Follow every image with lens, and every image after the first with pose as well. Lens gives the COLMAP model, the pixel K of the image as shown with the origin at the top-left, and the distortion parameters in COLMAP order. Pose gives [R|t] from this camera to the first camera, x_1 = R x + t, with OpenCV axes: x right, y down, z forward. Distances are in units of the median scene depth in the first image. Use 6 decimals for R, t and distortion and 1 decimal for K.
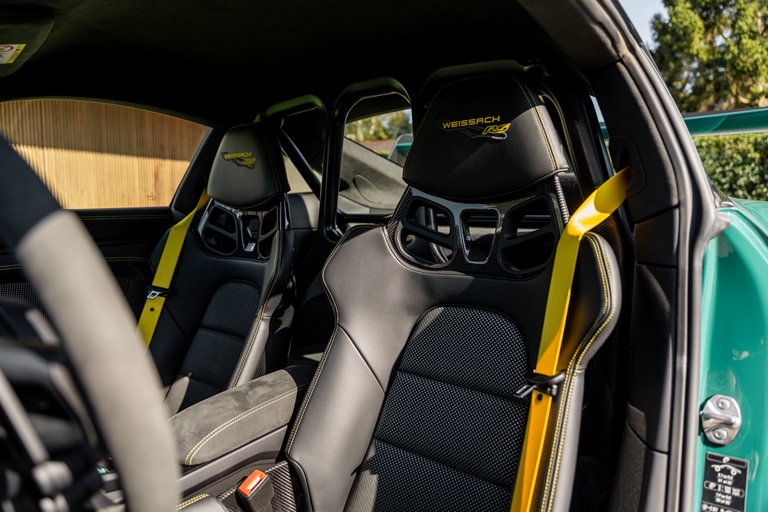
lens RADIAL K [[438.3, 0, 366.4], [0, 438.3, 270.8], [0, 0, 1]] dist [0.058690, -0.047367]
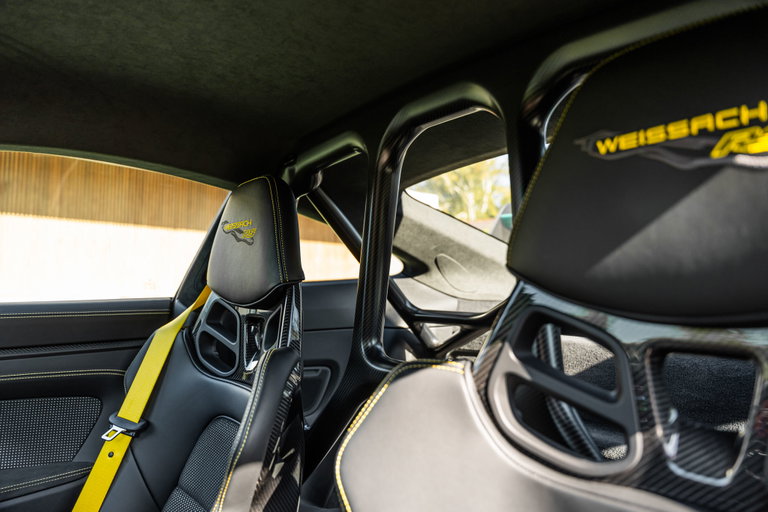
lens RADIAL K [[438.3, 0, 366.4], [0, 438.3, 270.8], [0, 0, 1]] dist [0.058690, -0.047367]
pose [[0.974142, 0.007464, -0.225815, 0.034542], [-0.047008, 0.984278, -0.170256, -0.086993], [0.220994, 0.176469, 0.959177, 0.401291]]
